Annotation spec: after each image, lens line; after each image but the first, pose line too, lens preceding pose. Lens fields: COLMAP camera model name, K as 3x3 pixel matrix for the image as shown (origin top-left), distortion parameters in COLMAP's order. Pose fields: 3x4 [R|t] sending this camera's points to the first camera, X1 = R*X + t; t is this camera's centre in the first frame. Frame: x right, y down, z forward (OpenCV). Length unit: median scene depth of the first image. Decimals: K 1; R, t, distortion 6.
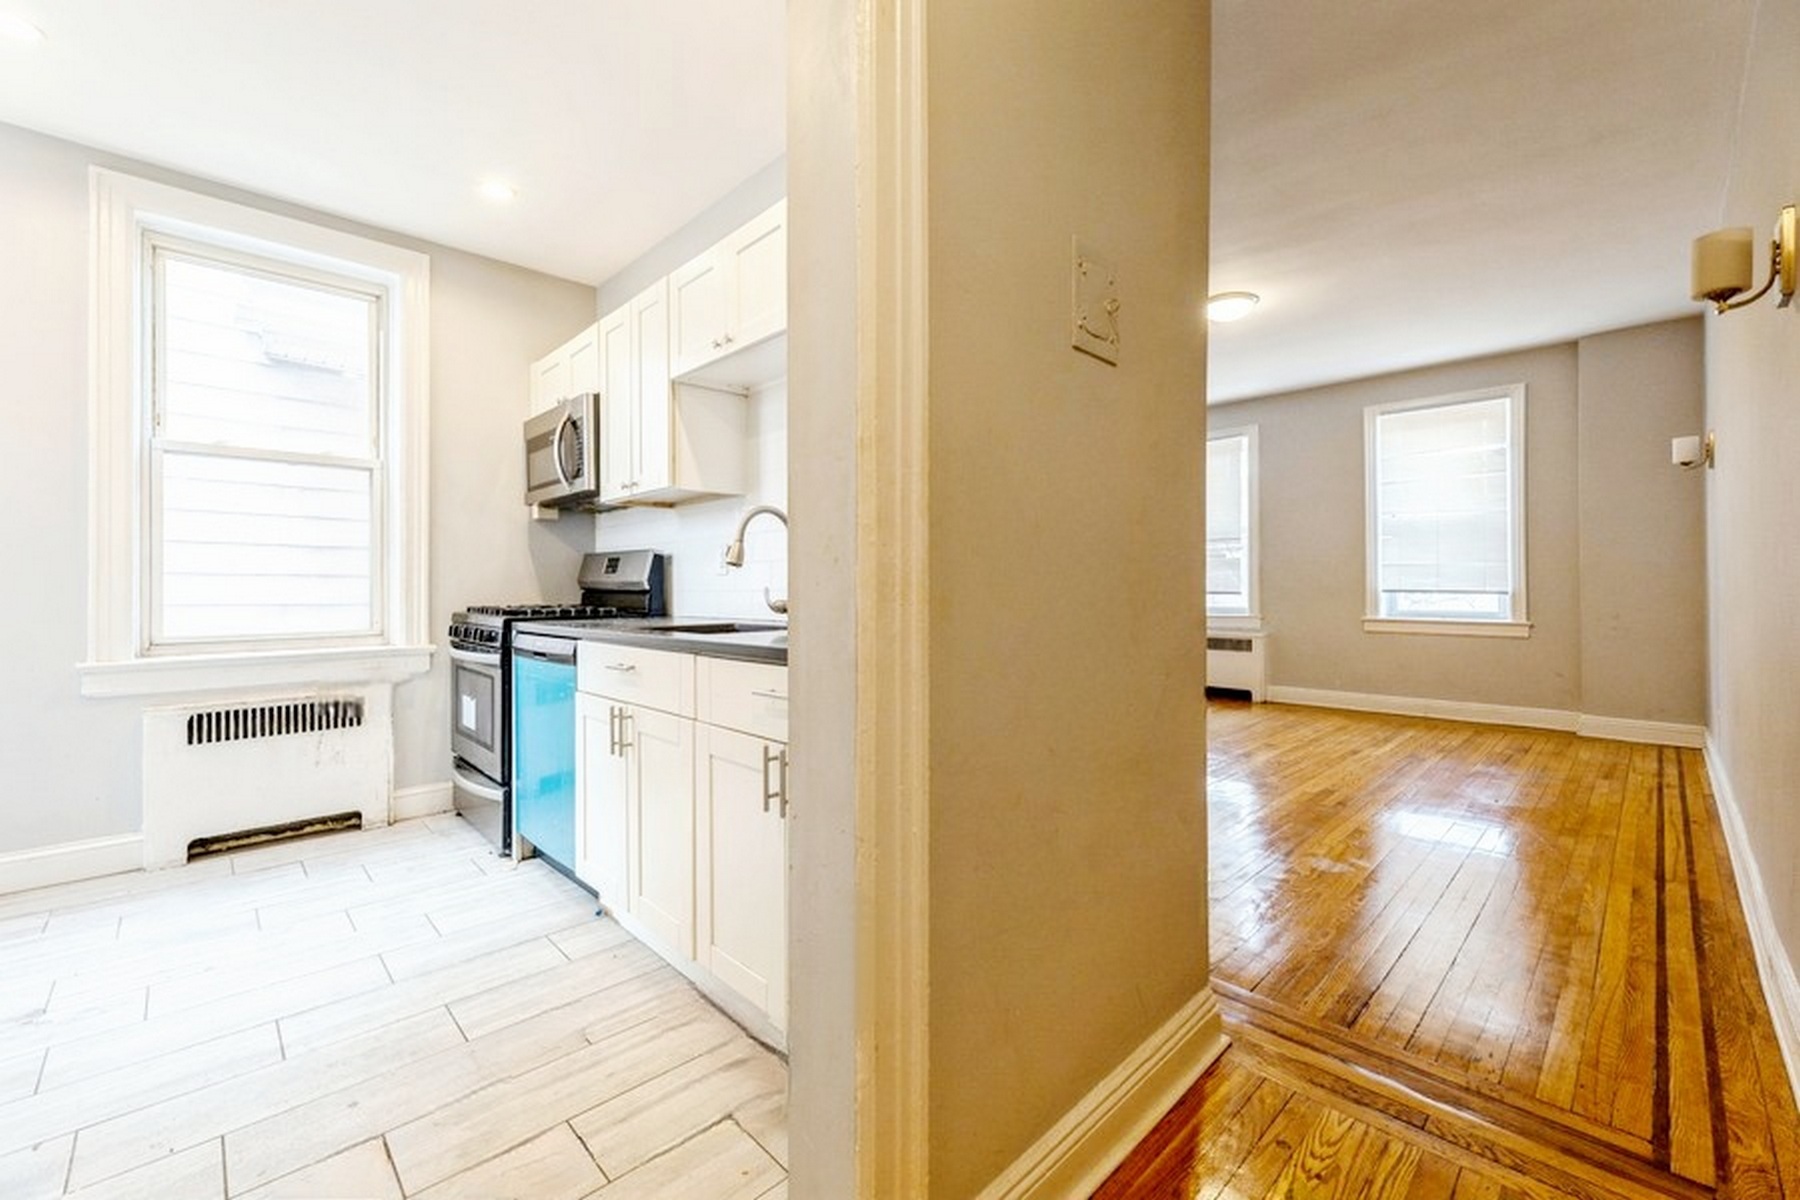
lens RADIAL K [[734.8, 0, 901.5], [0, 734.8, 577.8], [0, 0, 1]] dist [0.000187, 0.000334]
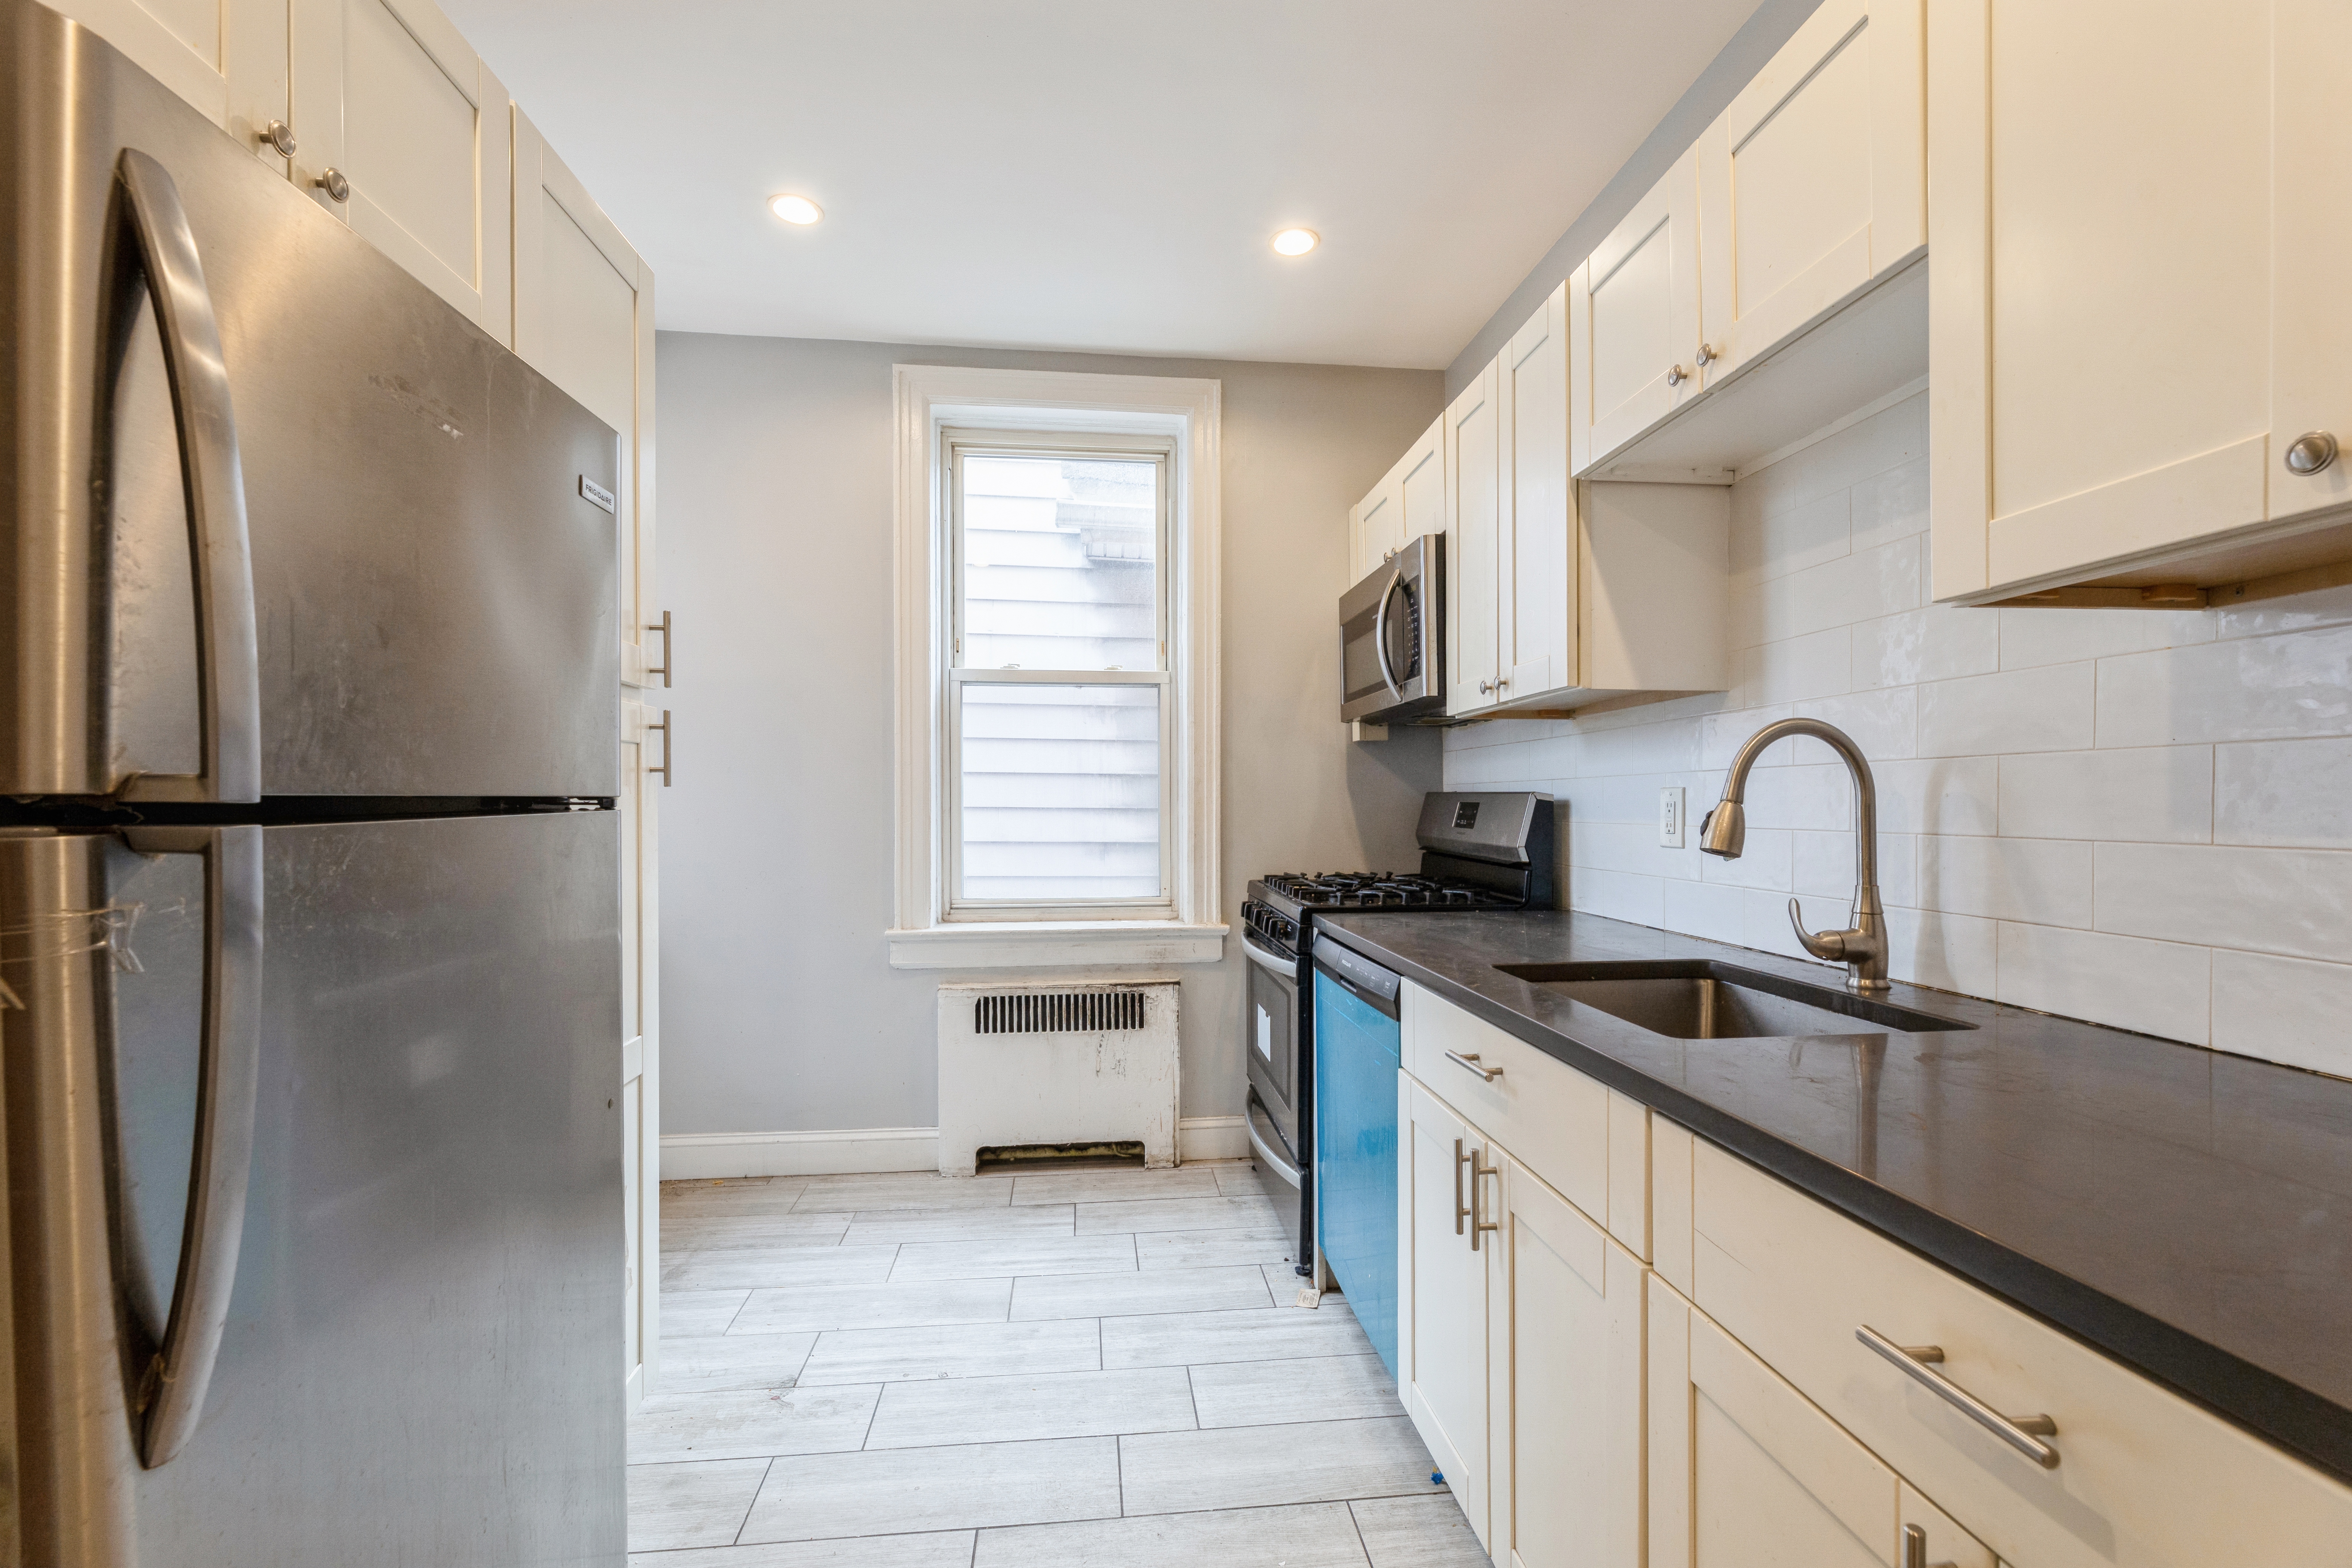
lens RADIAL K [[980.0, 0, 1186.4], [0, 980.0, 803.4], [0, 0, 1]] dist [-0.000829, 0.000145]
pose [[0.788999, 0.006189, -0.614363, -0.090590], [0.002552, 0.999908, 0.013350, -0.044472], [0.614389, -0.012101, 0.788910, 0.250019]]
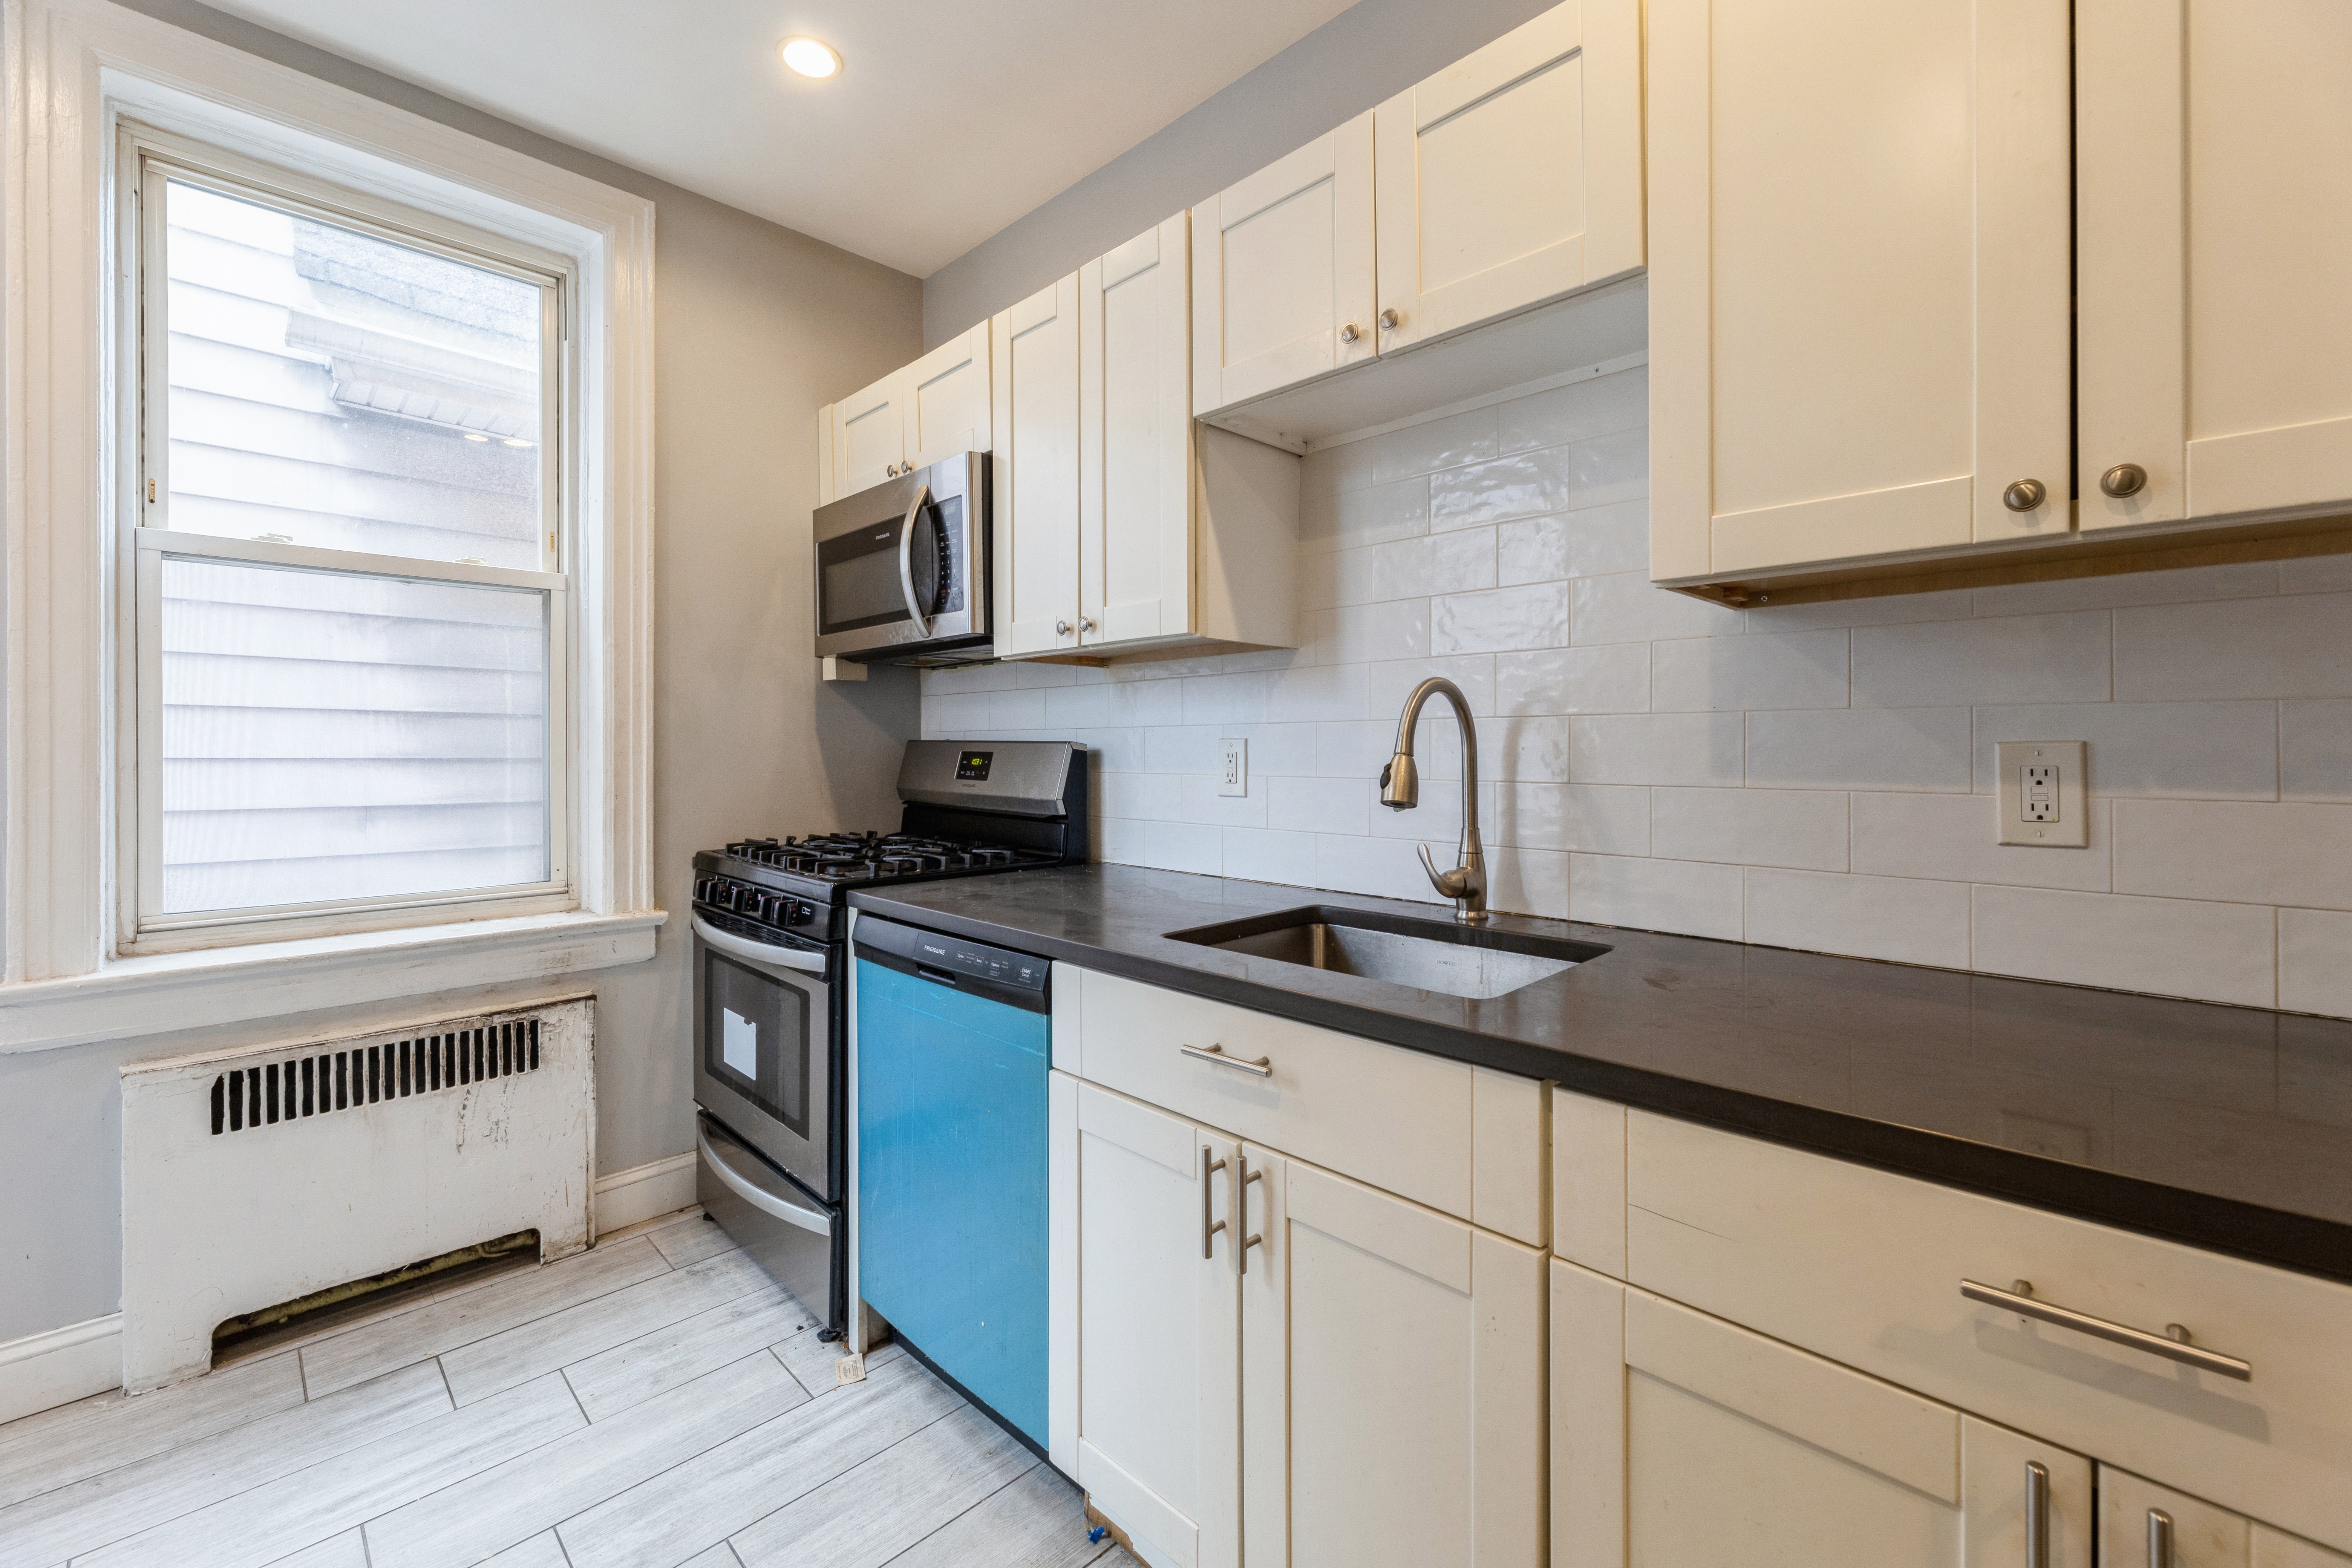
lens RADIAL K [[967.0, 0, 1174.9], [0, 967.0, 744.4], [0, 0, 1]] dist [0.001045, -0.000010]
pose [[0.999859, 0.005539, 0.015827, -0.295122], [-0.005669, 0.999950, 0.008235, -0.046978], [-0.015781, -0.008324, 0.999841, 0.300008]]
